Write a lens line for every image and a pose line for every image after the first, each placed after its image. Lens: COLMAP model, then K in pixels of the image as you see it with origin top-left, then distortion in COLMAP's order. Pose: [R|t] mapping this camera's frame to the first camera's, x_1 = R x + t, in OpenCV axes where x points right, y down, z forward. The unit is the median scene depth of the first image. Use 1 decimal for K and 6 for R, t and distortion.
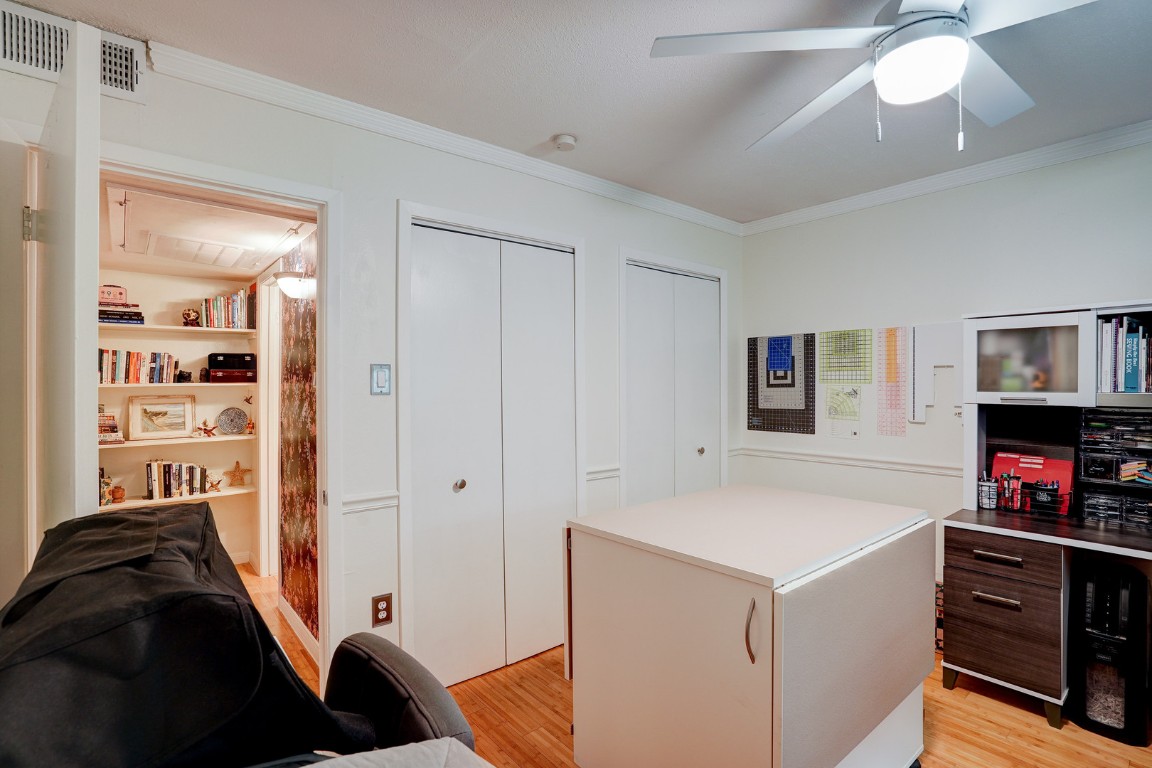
lens RADIAL K [[551.5, 0, 576.8], [0, 551.5, 386.5], [0, 0, 1]] dist [-0.054980, 0.022967]
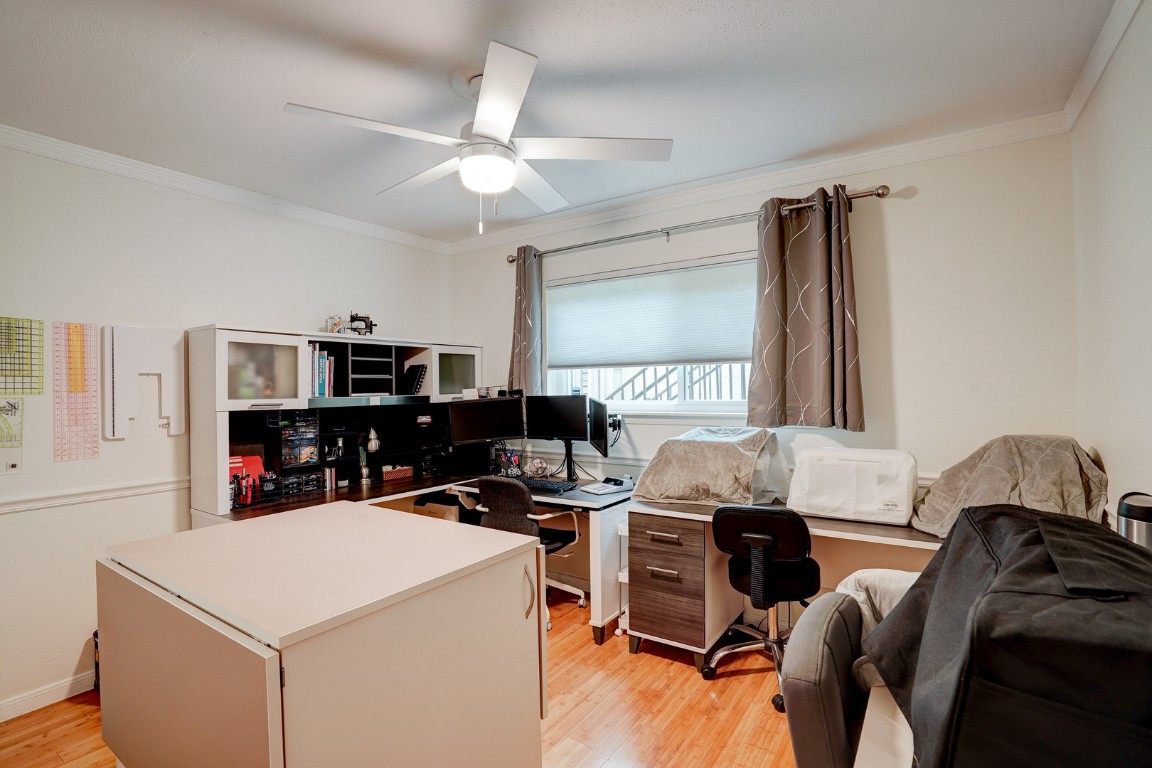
lens RADIAL K [[551.5, 0, 576.8], [0, 551.5, 386.5], [0, 0, 1]] dist [-0.054980, 0.022967]
pose [[-0.276130, 0.007509, 0.961091, -0.332249], [0.018913, 0.999818, -0.002378, -0.000612], [-0.960934, 0.017521, -0.276222, 0.459338]]
